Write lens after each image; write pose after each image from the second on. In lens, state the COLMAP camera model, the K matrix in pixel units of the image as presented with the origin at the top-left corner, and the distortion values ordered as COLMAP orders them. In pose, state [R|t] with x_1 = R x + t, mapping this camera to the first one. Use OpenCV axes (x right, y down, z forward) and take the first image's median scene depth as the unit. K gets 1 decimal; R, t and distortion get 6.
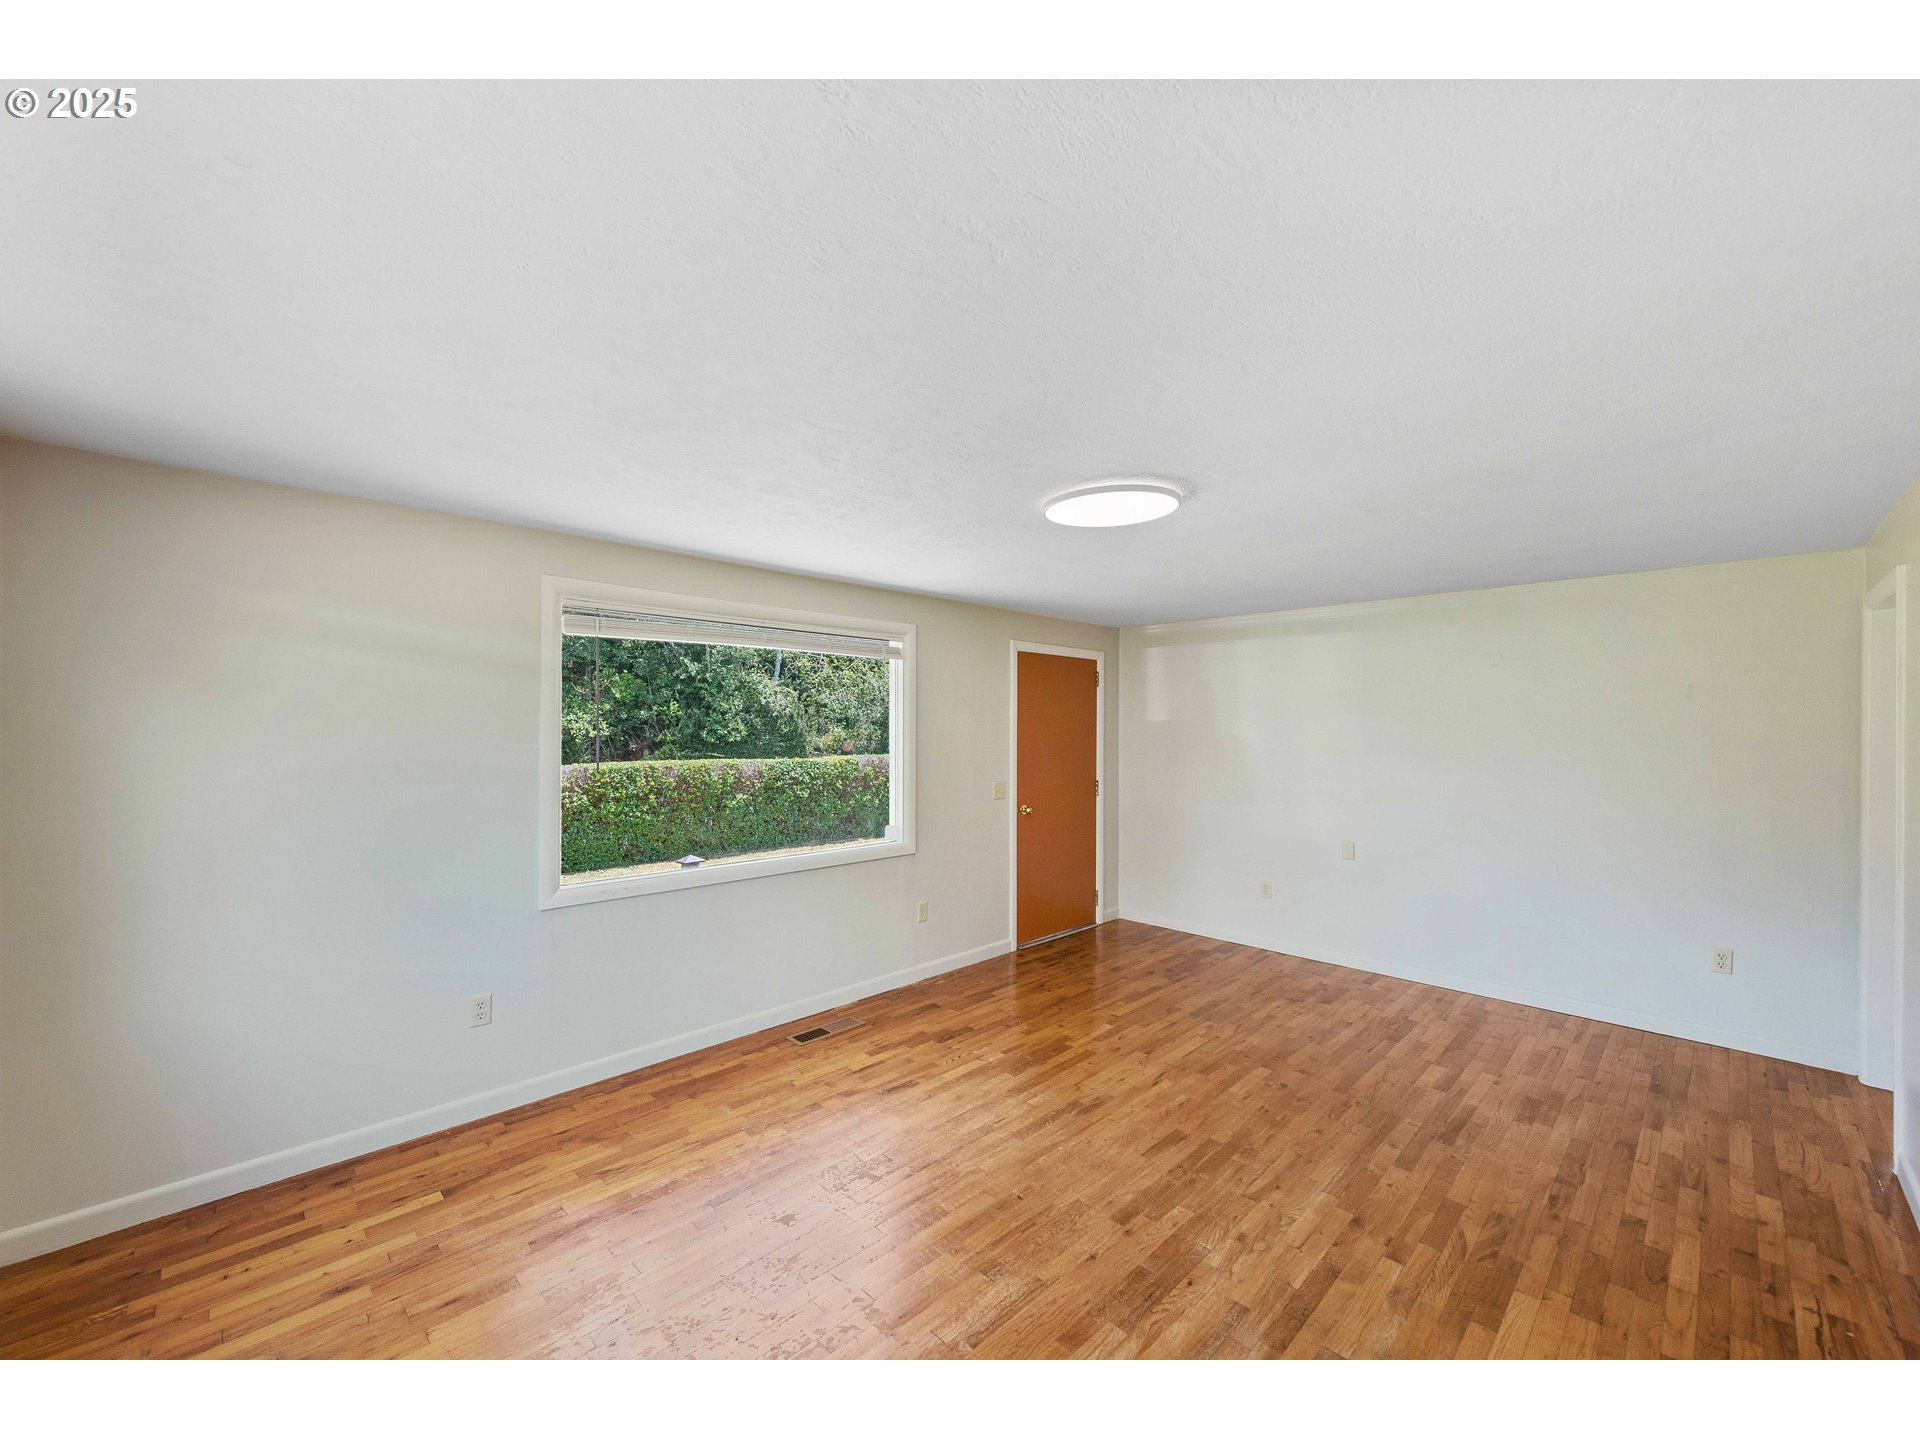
lens RADIAL K [[738.5, 0, 960.0], [0, 738.5, 720.0], [0, 0, 1]] dist [0.000428, -0.000394]
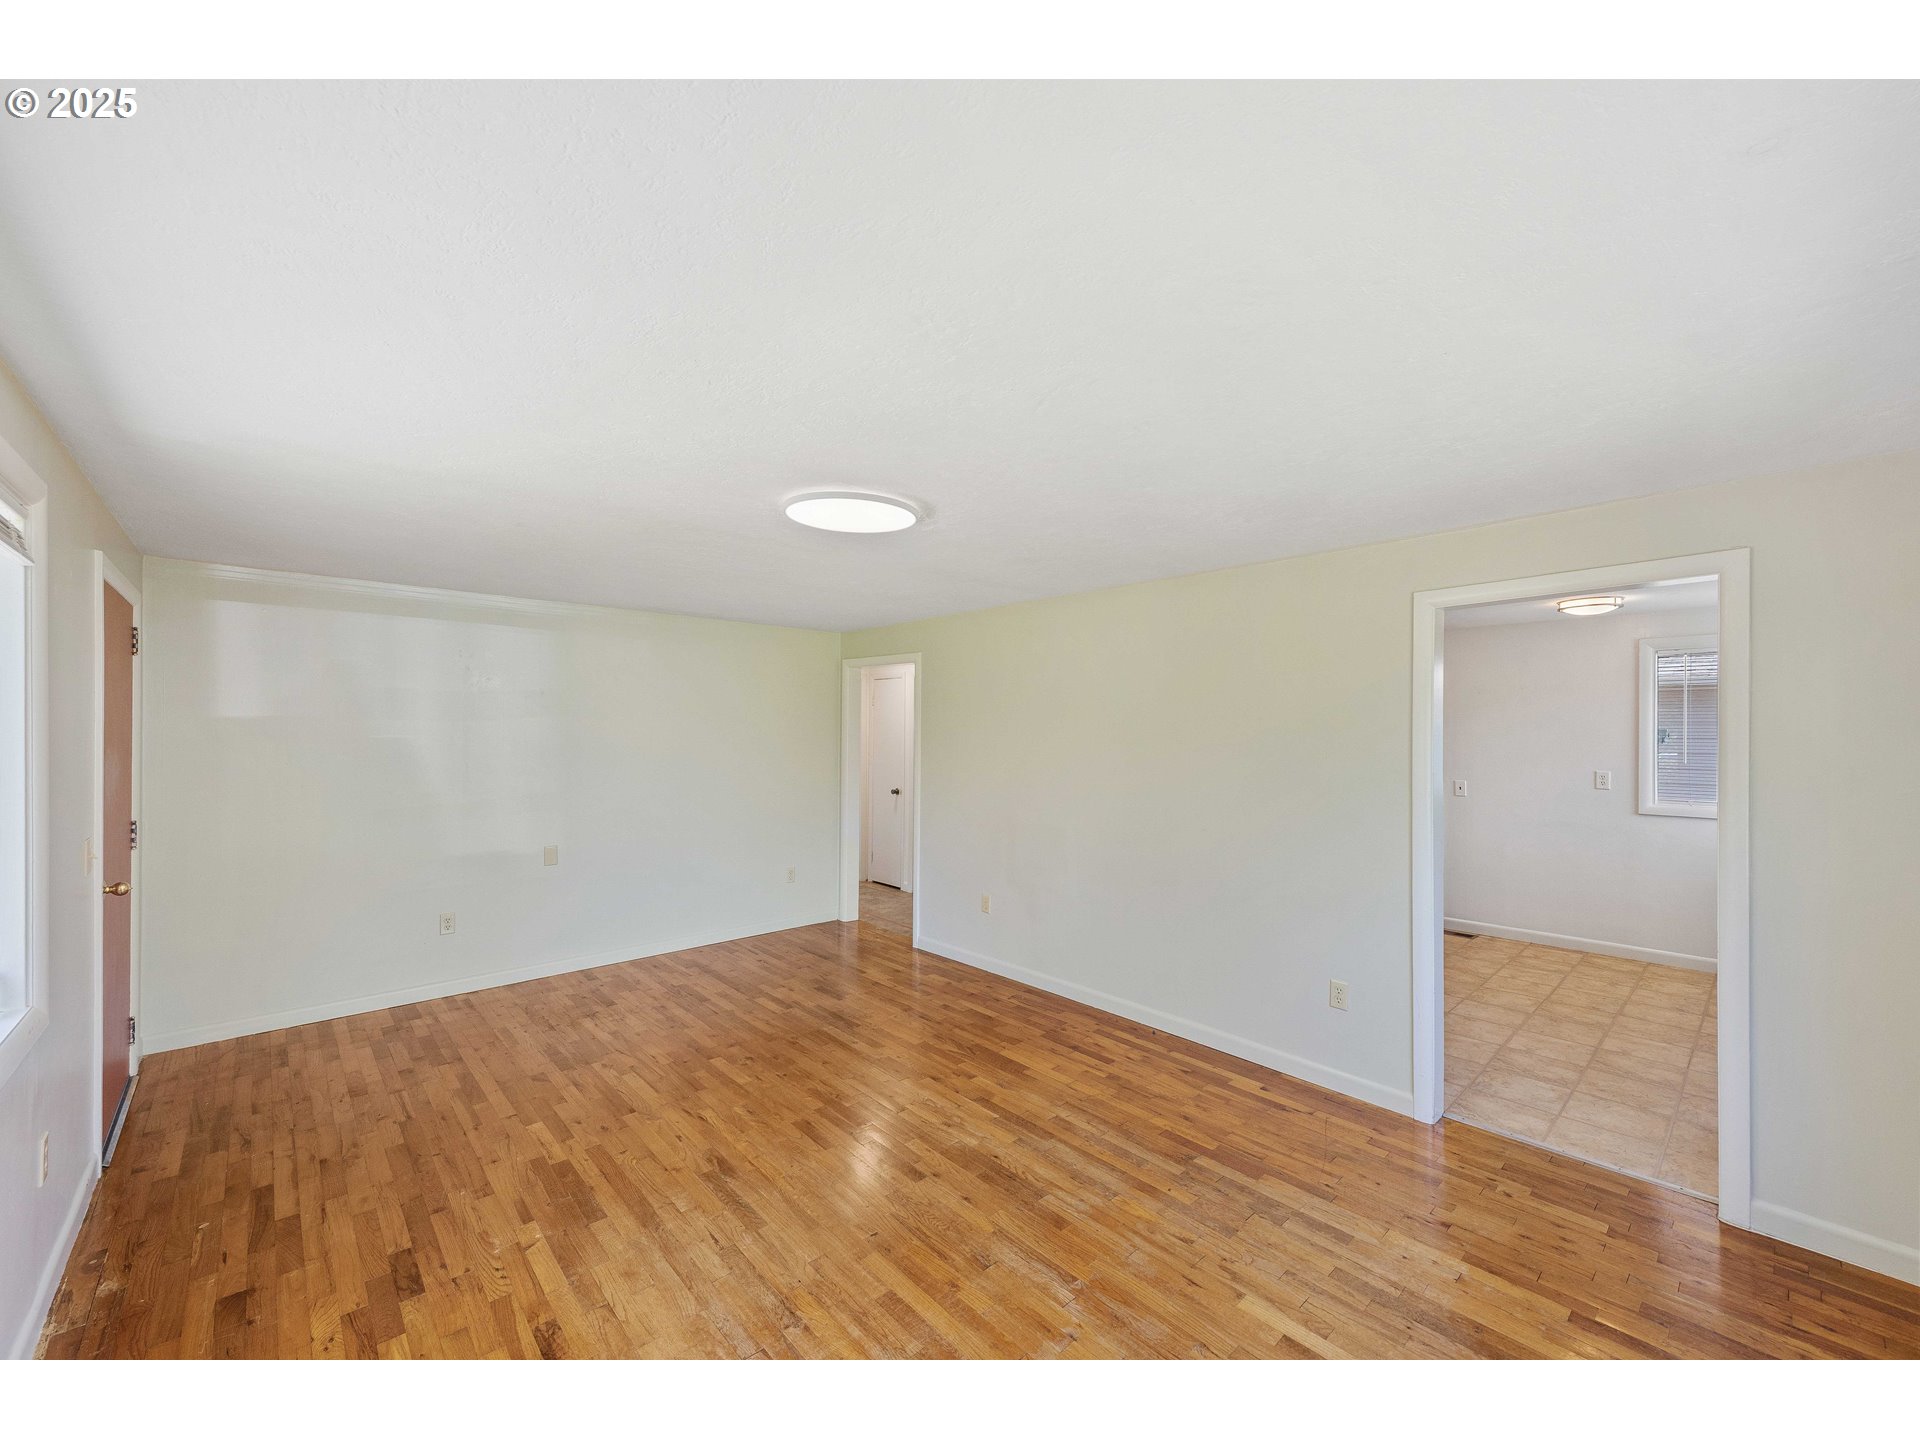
lens RADIAL K [[772.8, 0, 930.5], [0, 772.8, 728.4], [0, 0, 1]] dist [-0.000517, -0.000244]
pose [[0.056946, -0.002554, 0.998374, -0.601020], [-0.011387, 0.999930, 0.003208, 0.003041], [-0.998312, -0.011552, 0.056913, 0.597305]]
